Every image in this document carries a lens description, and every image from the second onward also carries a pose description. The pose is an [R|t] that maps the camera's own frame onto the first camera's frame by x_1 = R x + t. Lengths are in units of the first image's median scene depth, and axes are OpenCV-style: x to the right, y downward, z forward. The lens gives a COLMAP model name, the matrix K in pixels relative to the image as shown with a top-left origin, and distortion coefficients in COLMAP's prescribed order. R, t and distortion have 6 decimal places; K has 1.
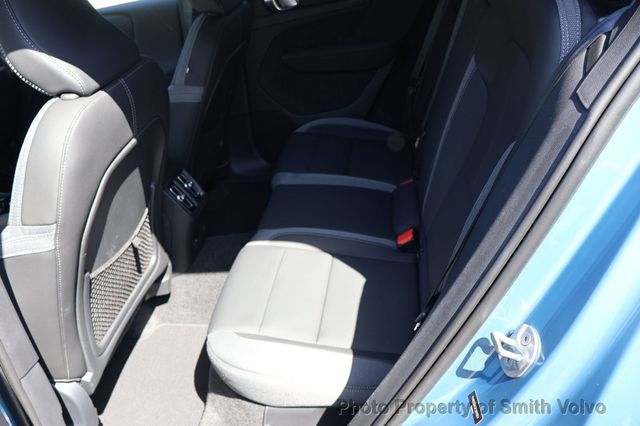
lens RADIAL K [[526.8, 0, 318.9], [0, 526.8, 212.3], [0, 0, 1]] dist [0.000476, -0.008016]
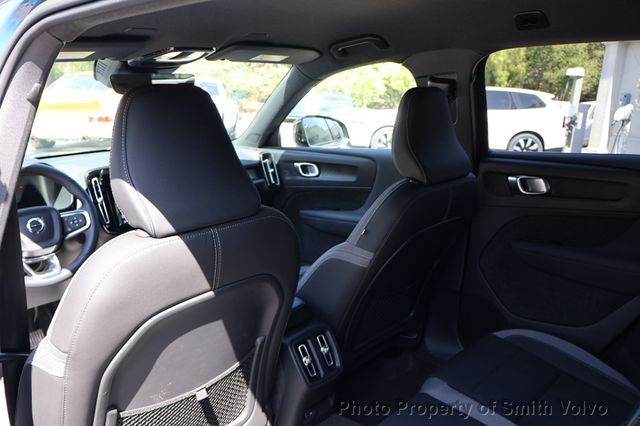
lens RADIAL K [[526.8, 0, 324.6], [0, 526.8, 215.3], [0, 0, 1]] dist [0.000476, -0.008016]
pose [[0.799850, 0.263786, -0.539126, 0.178501], [-0.388745, 0.912058, -0.130489, -0.149107], [0.457293, 0.313955, 0.832055, 0.200721]]
